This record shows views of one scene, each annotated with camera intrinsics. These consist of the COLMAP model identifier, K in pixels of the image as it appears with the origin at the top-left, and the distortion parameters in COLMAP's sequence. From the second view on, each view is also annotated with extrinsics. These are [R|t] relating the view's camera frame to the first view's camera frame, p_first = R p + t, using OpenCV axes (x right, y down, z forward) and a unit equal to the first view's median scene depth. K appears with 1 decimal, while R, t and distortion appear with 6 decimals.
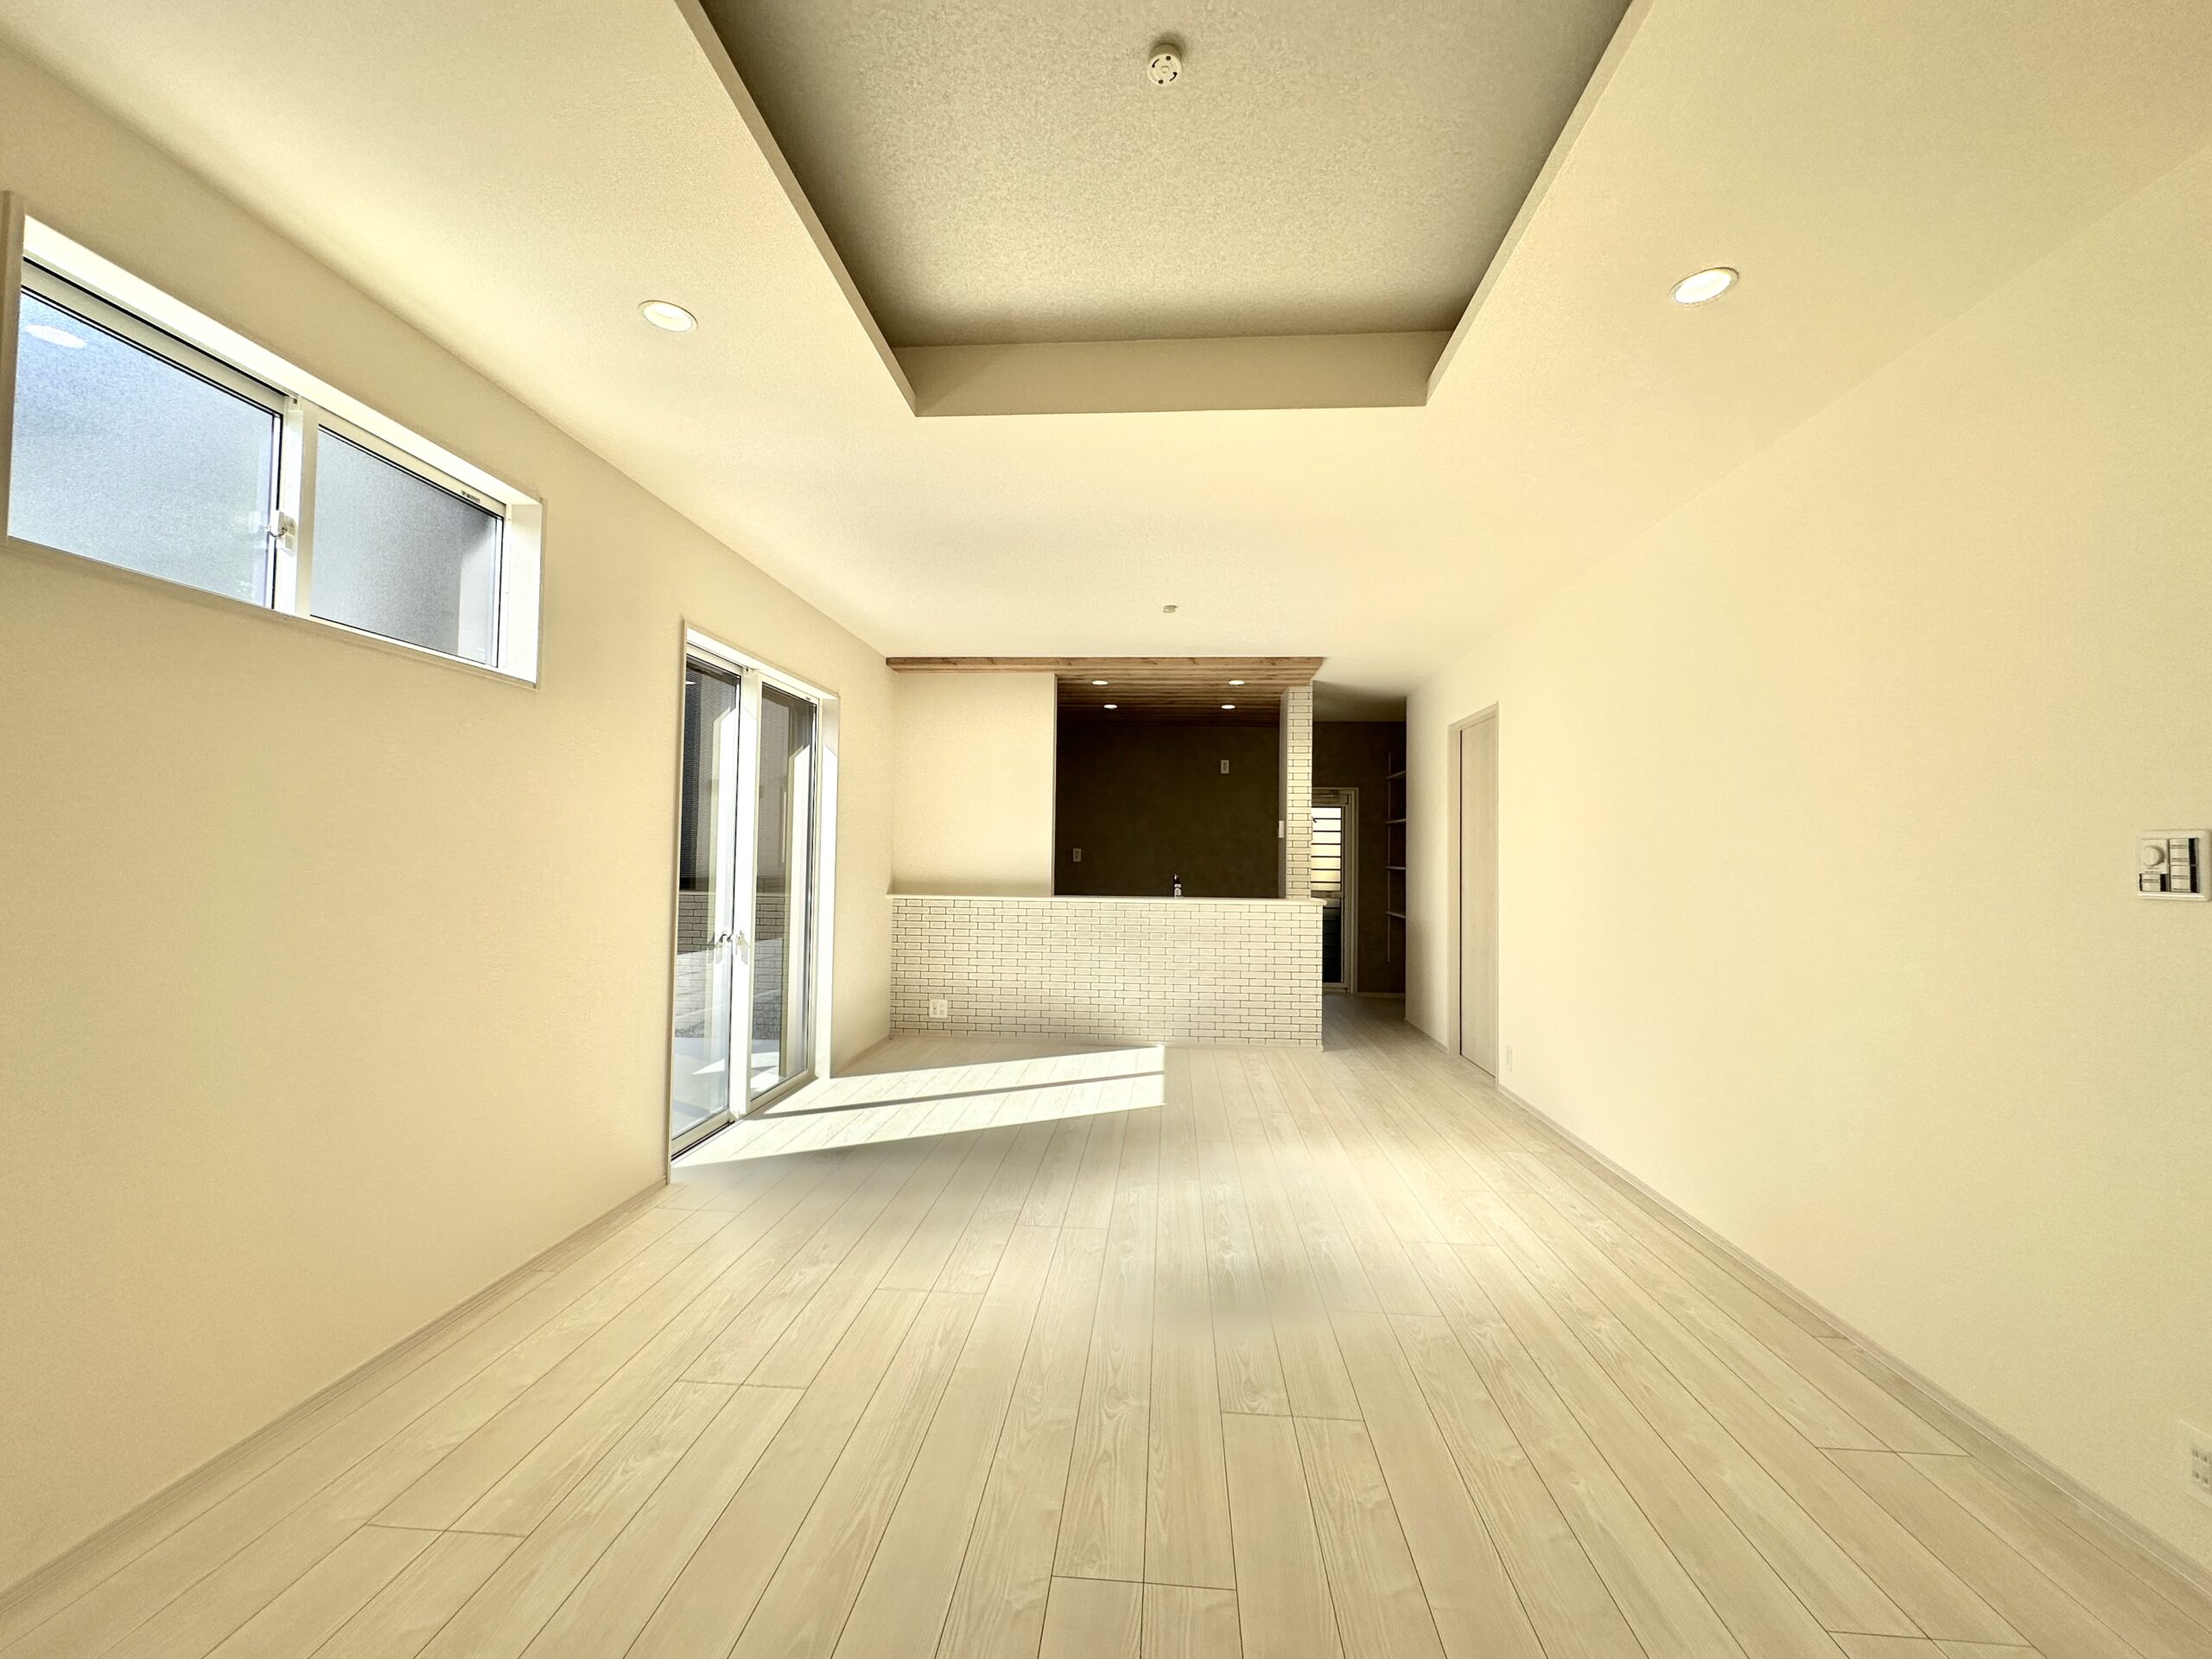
lens RADIAL K [[877.5, 0, 1102.9], [0, 877.5, 816.8], [0, 0, 1]] dist [-0.001889, -0.000138]
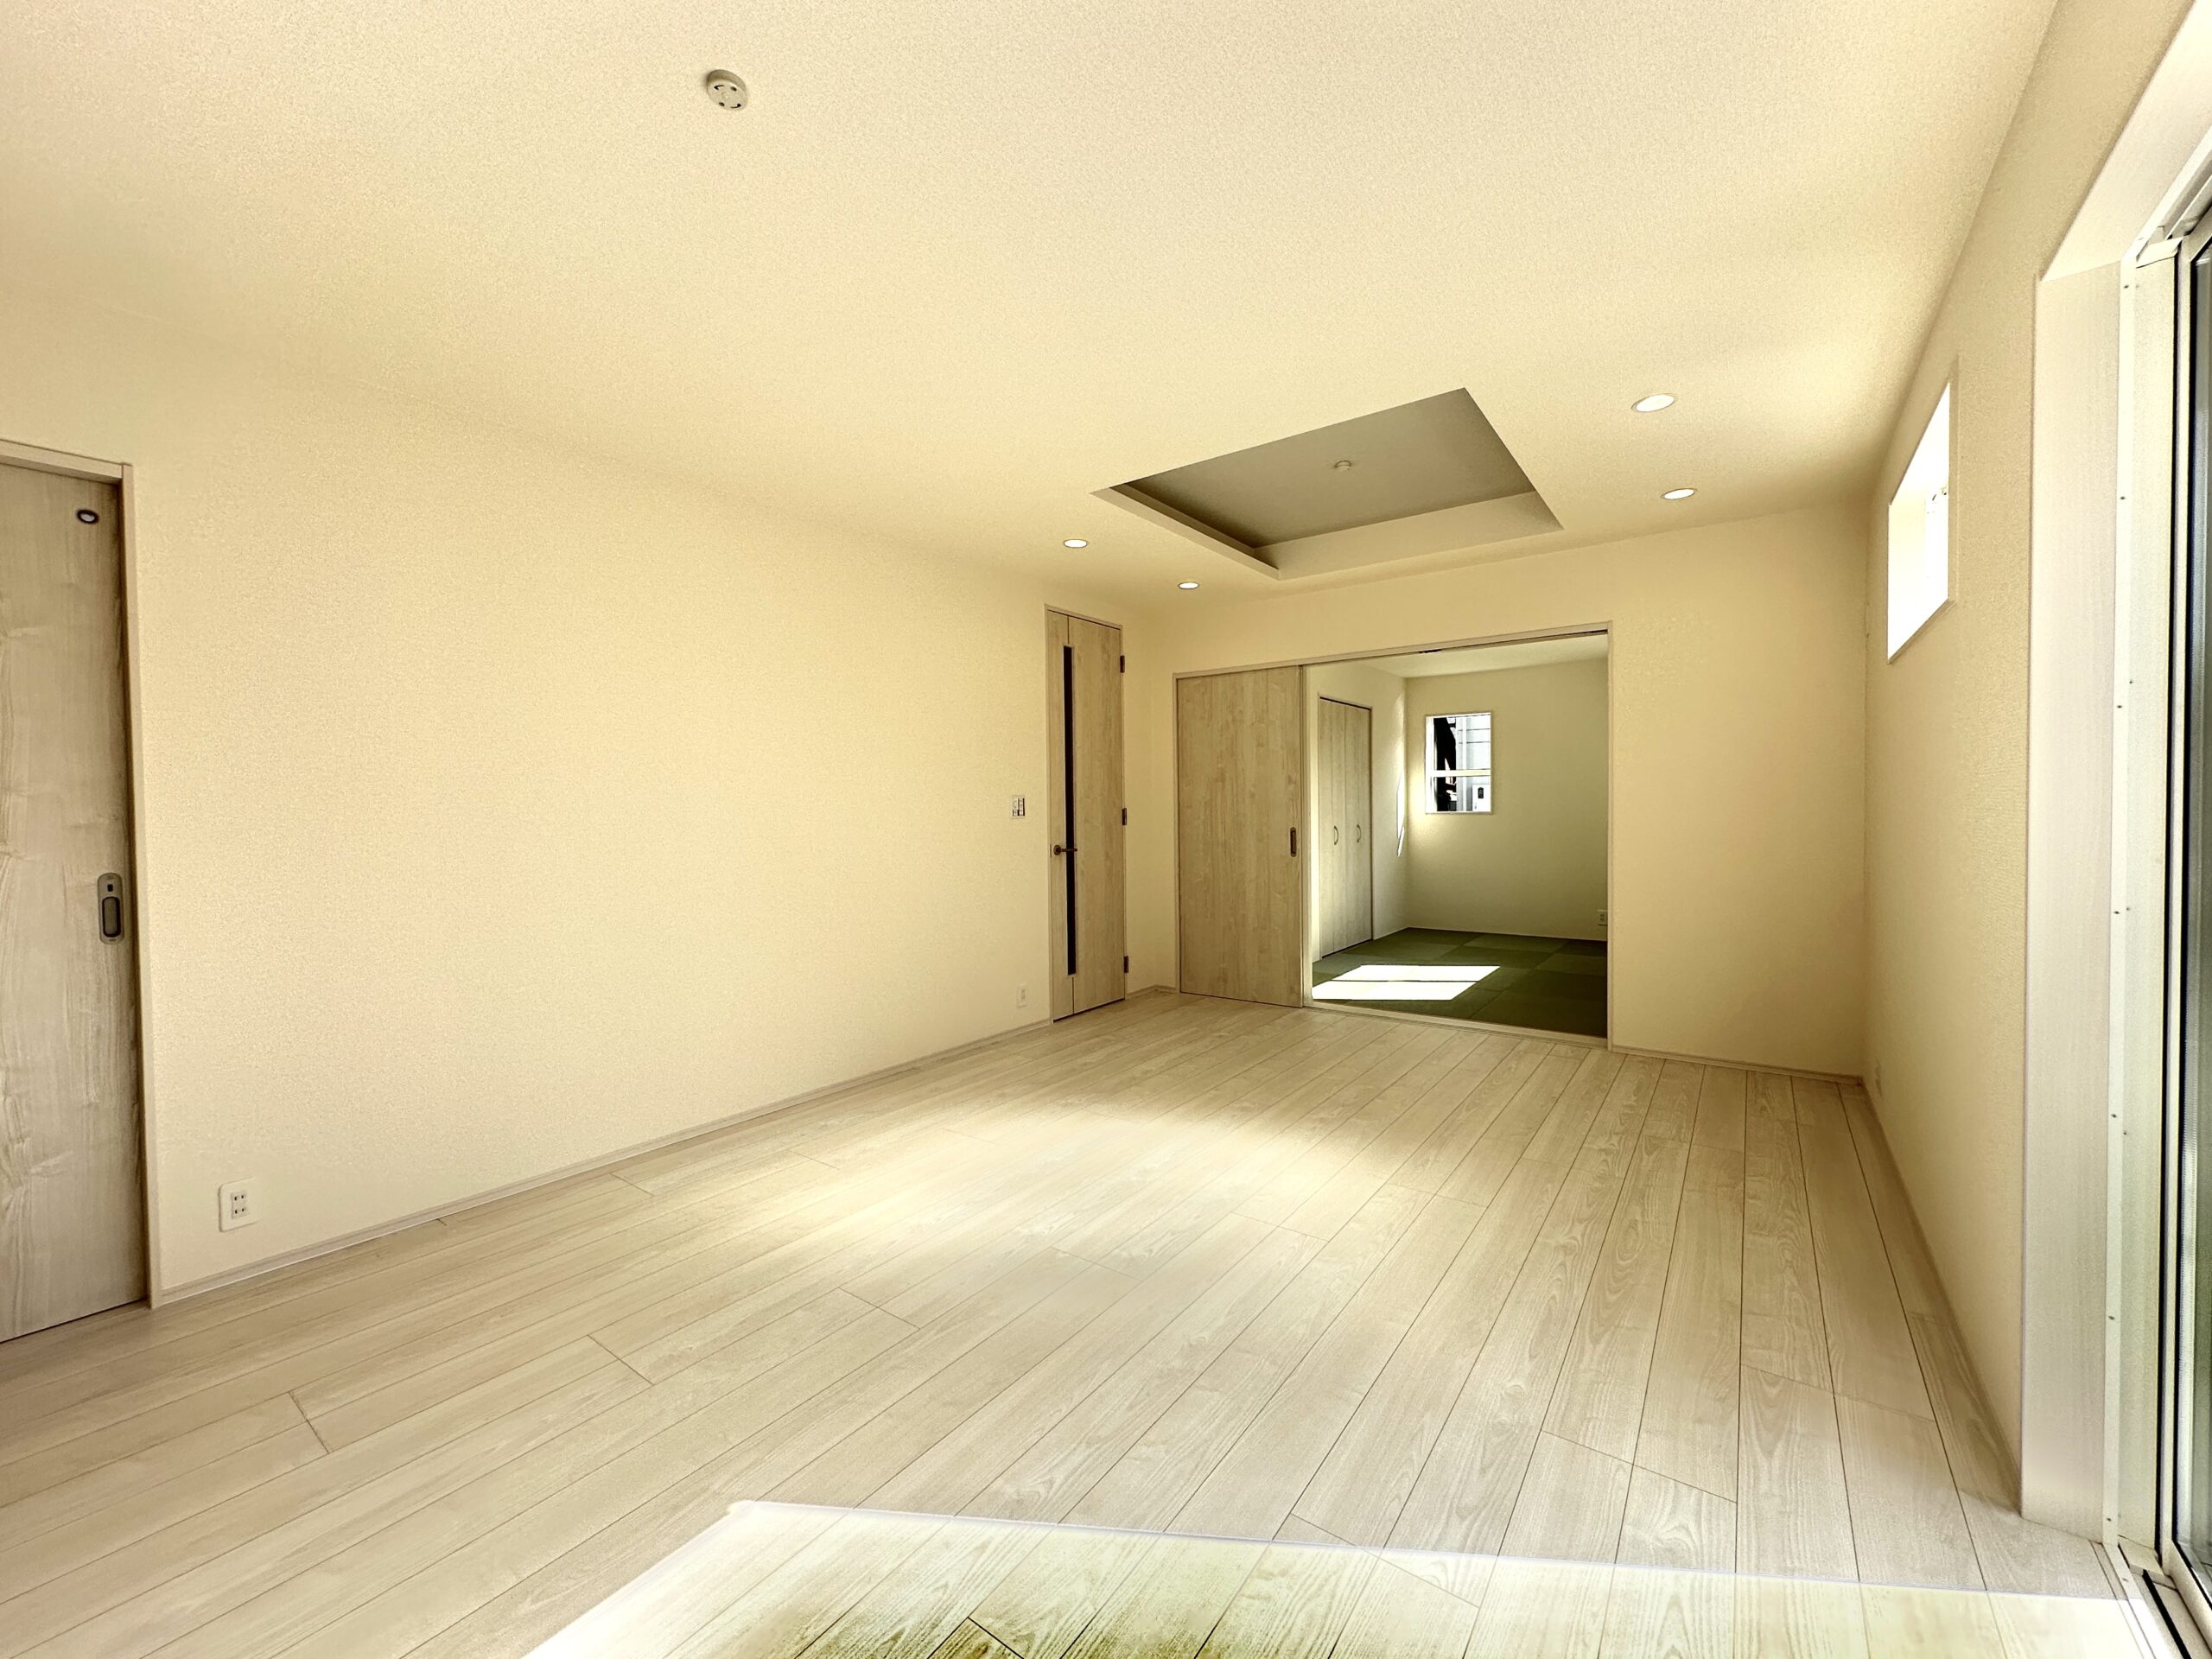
lens RADIAL K [[877.5, 0, 1106.0], [0, 877.5, 824.9], [0, 0, 1]] dist [-0.001889, -0.000138]
pose [[-0.847633, -0.016054, 0.530341, -0.379814], [-0.024899, 0.999644, -0.009536, 0.078042], [-0.529999, -0.021288, -0.847731, 1.941752]]
